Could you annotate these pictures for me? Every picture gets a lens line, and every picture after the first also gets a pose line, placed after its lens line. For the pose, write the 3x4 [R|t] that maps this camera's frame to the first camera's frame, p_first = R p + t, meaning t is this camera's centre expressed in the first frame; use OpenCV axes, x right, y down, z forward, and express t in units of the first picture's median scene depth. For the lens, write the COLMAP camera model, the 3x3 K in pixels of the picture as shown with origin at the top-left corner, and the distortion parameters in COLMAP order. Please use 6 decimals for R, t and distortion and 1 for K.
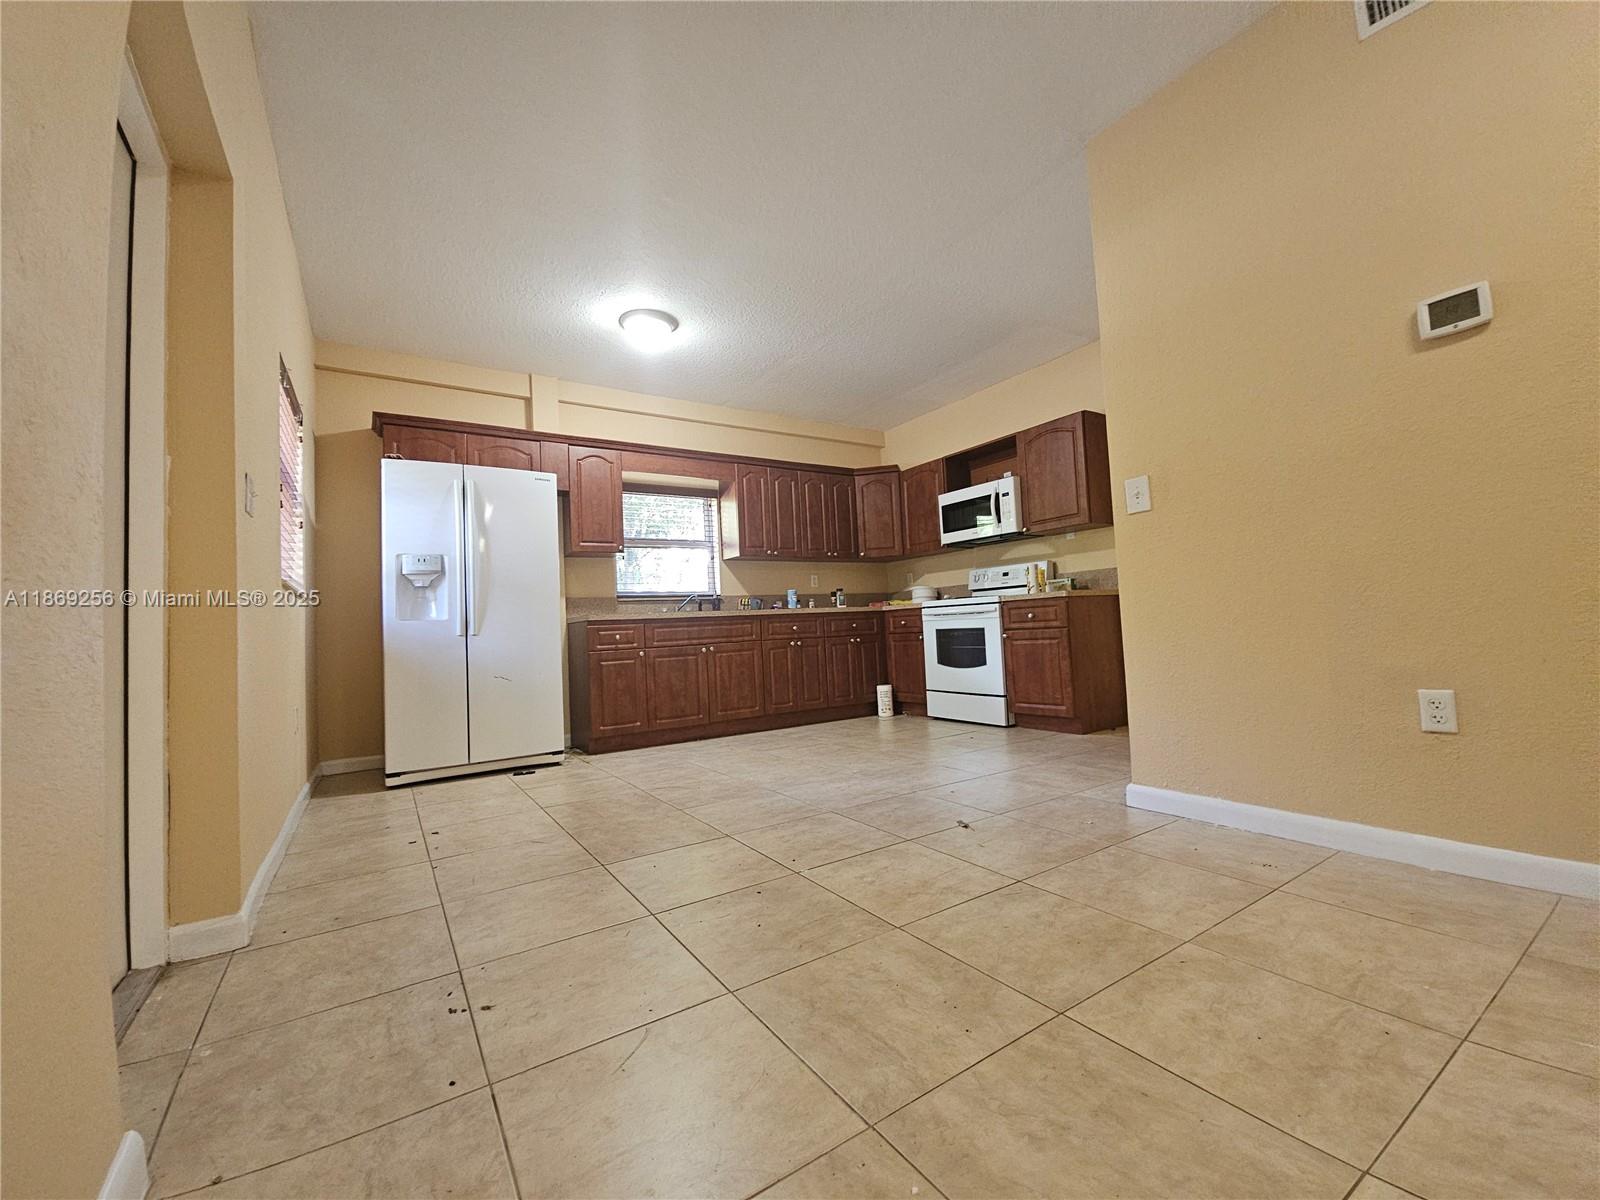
lens RADIAL K [[649.6, 0, 811.0], [0, 649.6, 600.0], [0, 0, 1]] dist [0.003069, -0.007398]
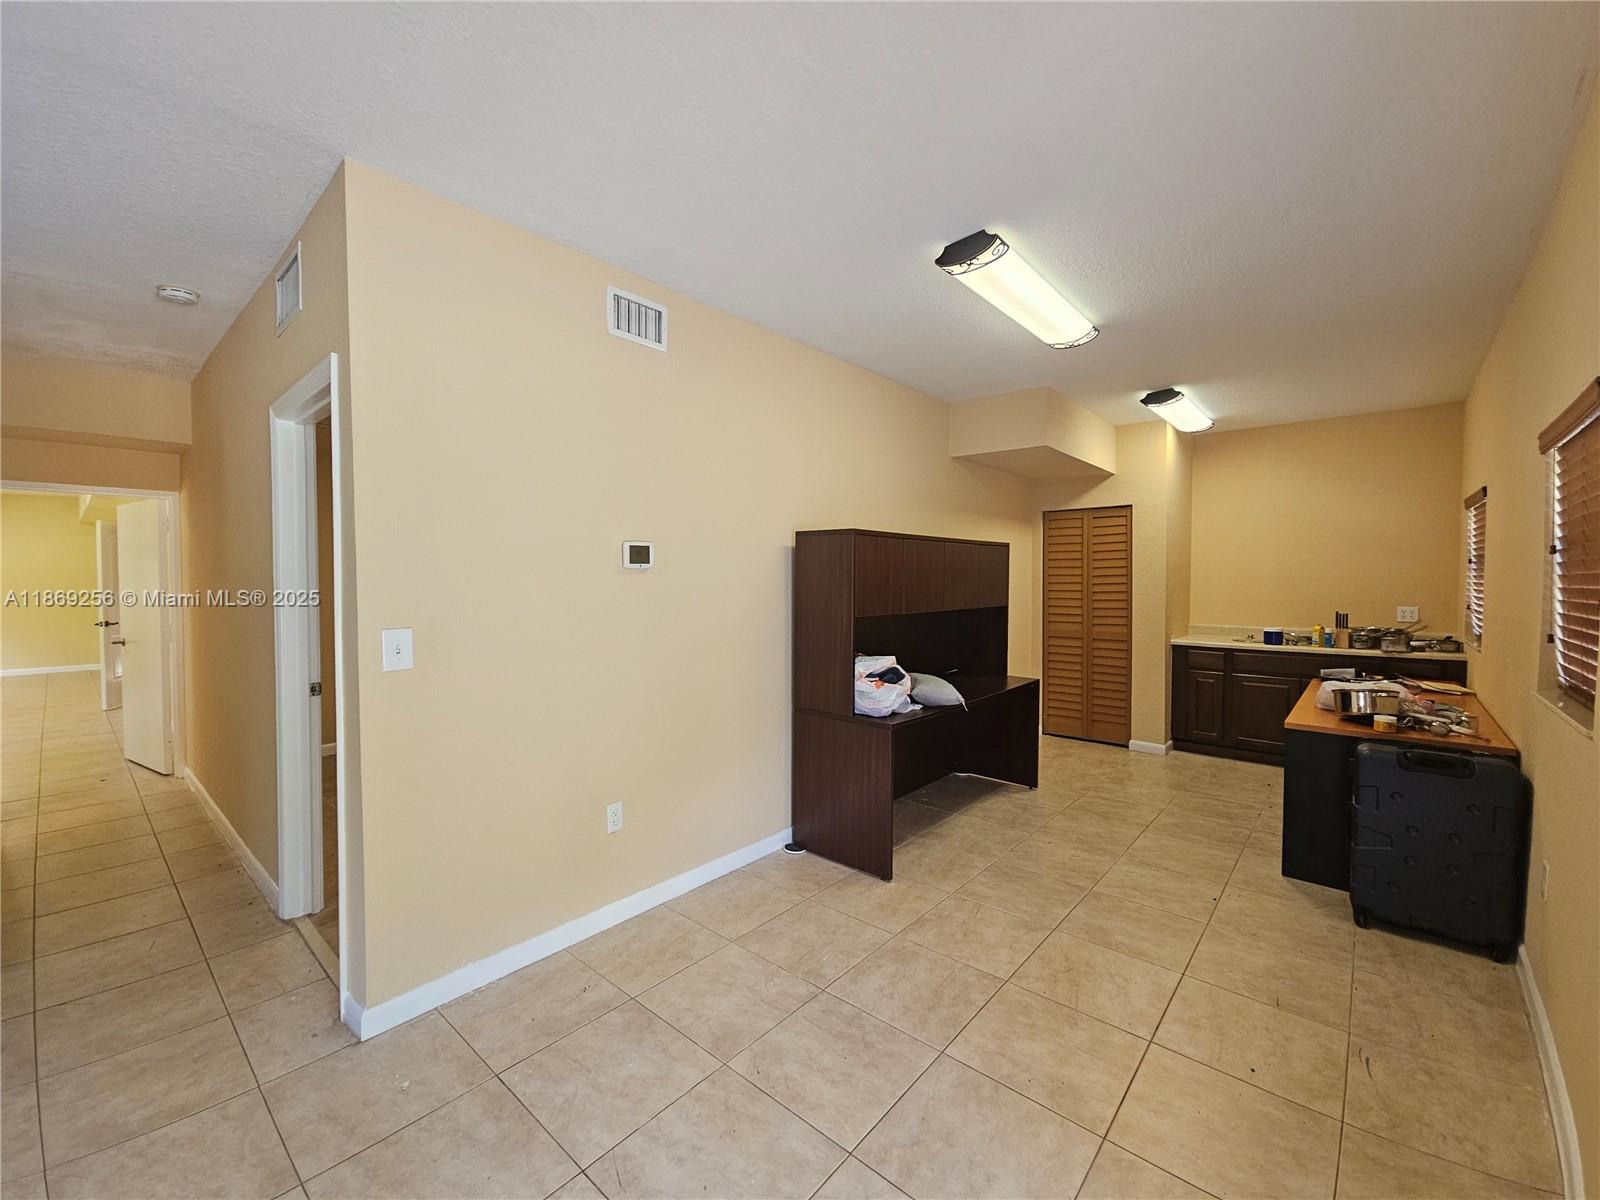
lens RADIAL K [[649.6, 0, 798.5], [0, 649.6, 598.4], [0, 0, 1]] dist [0.003069, -0.007398]
pose [[-0.260916, 0.020121, 0.965152, -0.221533], [-0.027437, 0.999224, -0.028249, -0.112367], [-0.964972, -0.033851, -0.260161, 0.373485]]
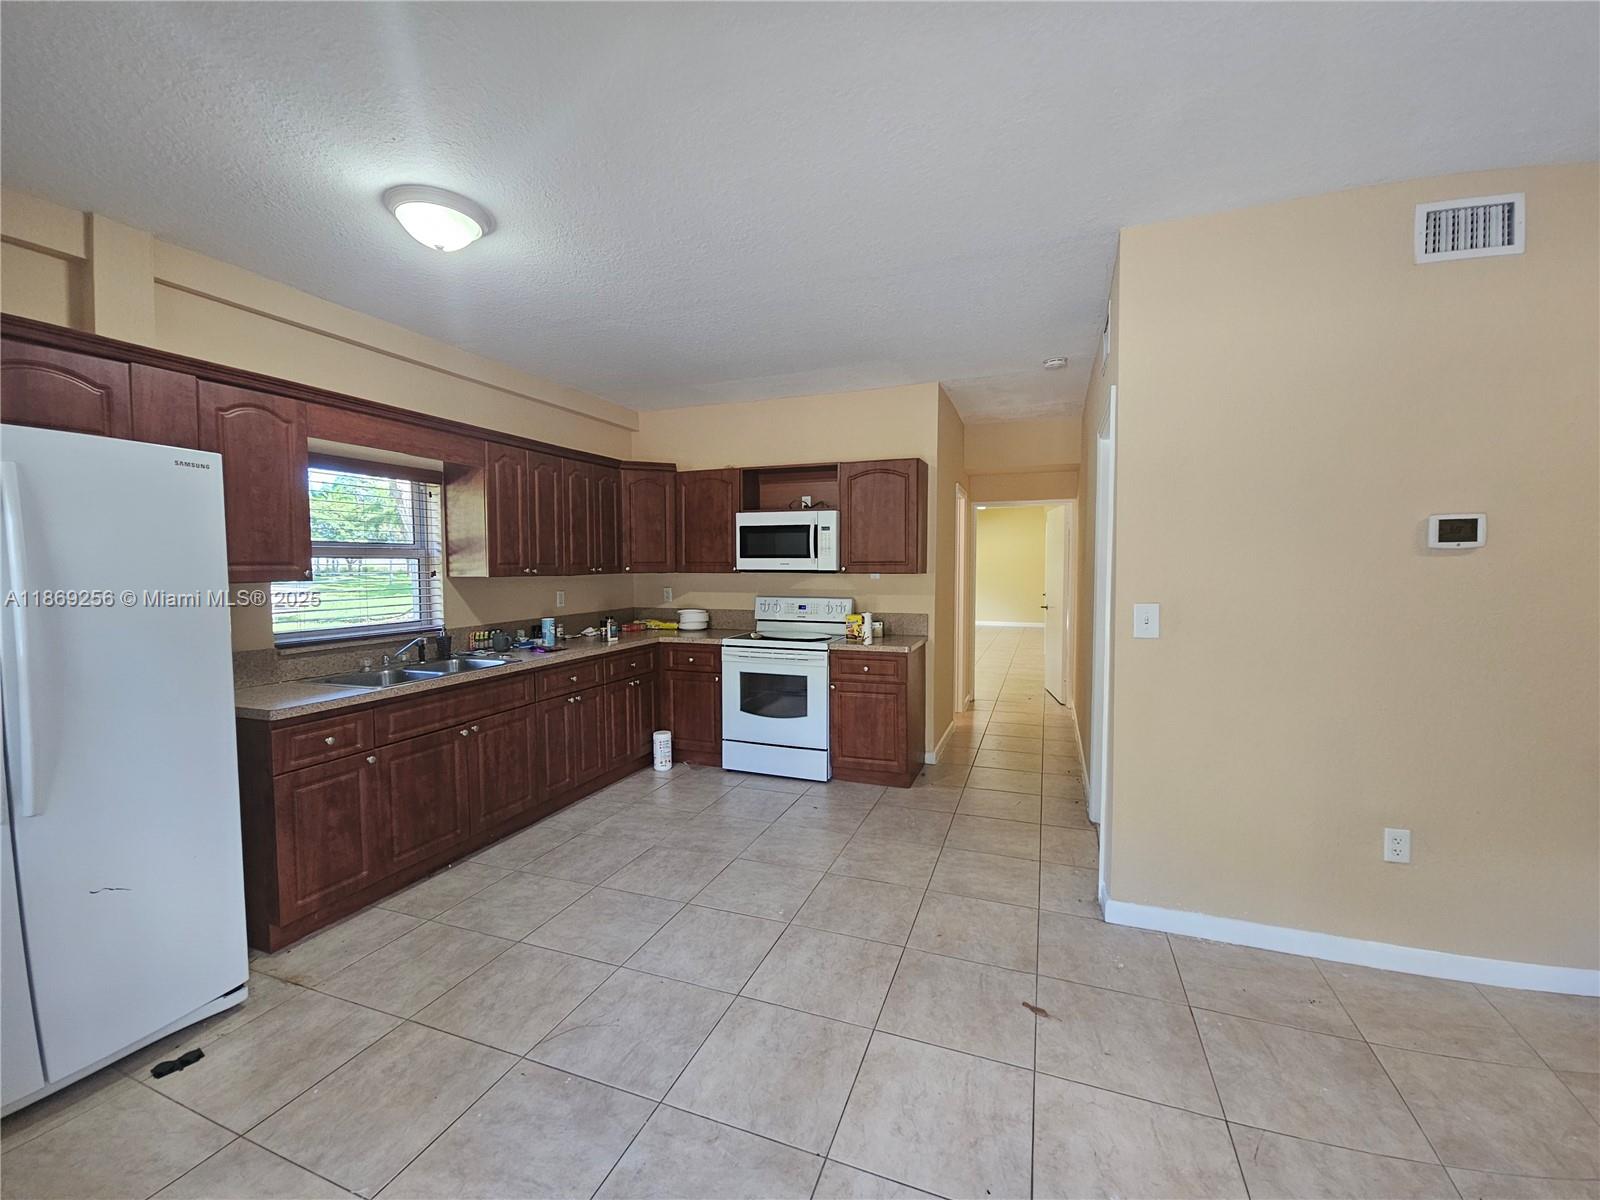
lens RADIAL K [[649.6, 0, 805.8], [0, 649.6, 597.3], [0, 0, 1]] dist [0.003069, -0.007398]
pose [[0.811465, 0.016556, 0.584167, -0.260509], [-0.060795, 0.996567, 0.056206, -0.114685], [-0.581230, -0.081123, 0.809685, 0.258373]]
